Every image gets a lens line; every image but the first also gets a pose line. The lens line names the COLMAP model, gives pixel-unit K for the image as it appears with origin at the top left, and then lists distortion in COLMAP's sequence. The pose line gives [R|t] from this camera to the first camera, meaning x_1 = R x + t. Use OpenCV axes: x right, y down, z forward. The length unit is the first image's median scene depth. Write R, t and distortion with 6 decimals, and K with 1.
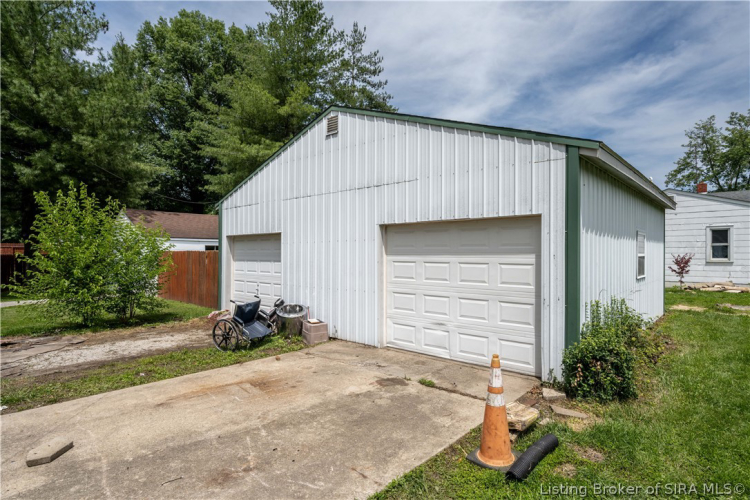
lens RADIAL K [[397.3, 0, 375.0], [0, 397.3, 250.0], [0, 0, 1]] dist [-0.003317, 0.000016]
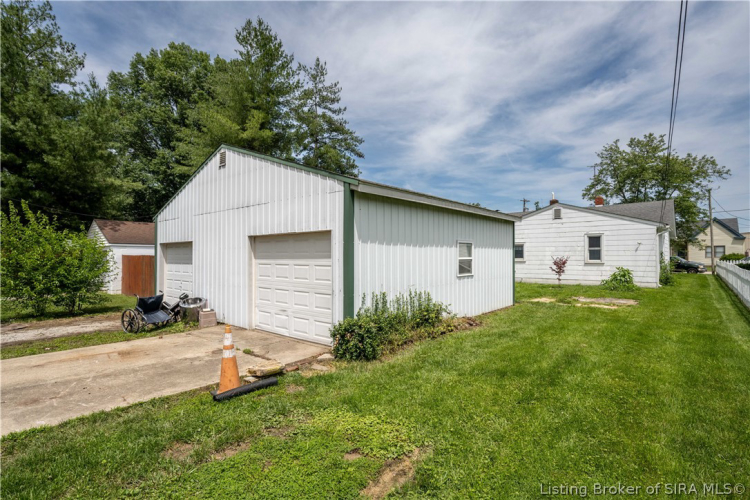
lens RADIAL K [[356.4, 0, 375.0], [0, 356.4, 250.0], [0, 0, 1]] dist [-0.003578, -0.000878]
pose [[0.999562, -0.002252, 0.029504, 0.171350], [0.002496, 0.999963, -0.008250, -0.002756], [-0.029484, 0.008320, 0.999531, -0.083112]]
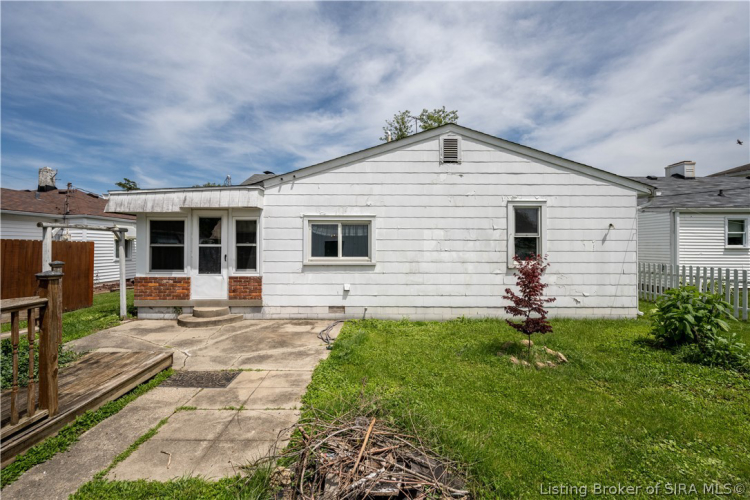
lens RADIAL K [[327.1, 0, 375.0], [0, 327.1, 250.0], [0, 0, 1]] dist [-0.003145, -0.000249]
pose [[0.730532, -0.003284, 0.682870, 0.441229], [-0.006824, 0.999903, 0.012109, 0.001932], [-0.682844, -0.013506, 0.730439, 0.868311]]
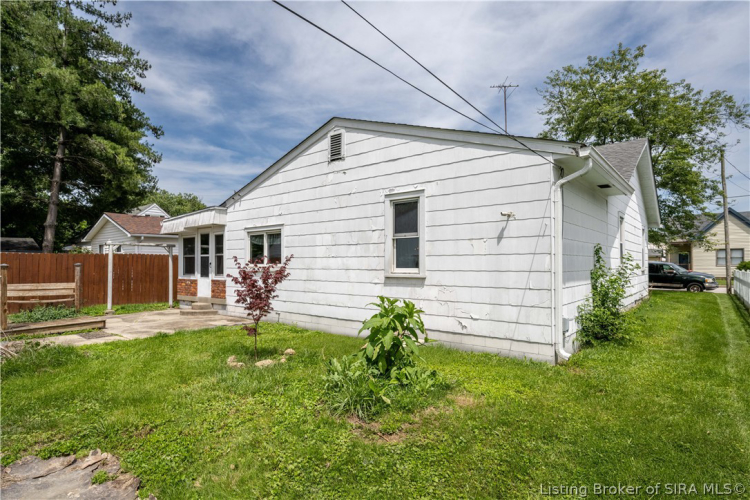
lens RADIAL K [[403.2, 0, 369.5], [0, 403.2, 262.6], [0, 0, 1]] dist [-0.029257, -0.000236]
pose [[0.998575, -0.001917, 0.053326, 0.861699], [0.001704, 0.999990, 0.004048, 0.013581], [-0.053333, -0.003951, 0.998569, 0.606256]]
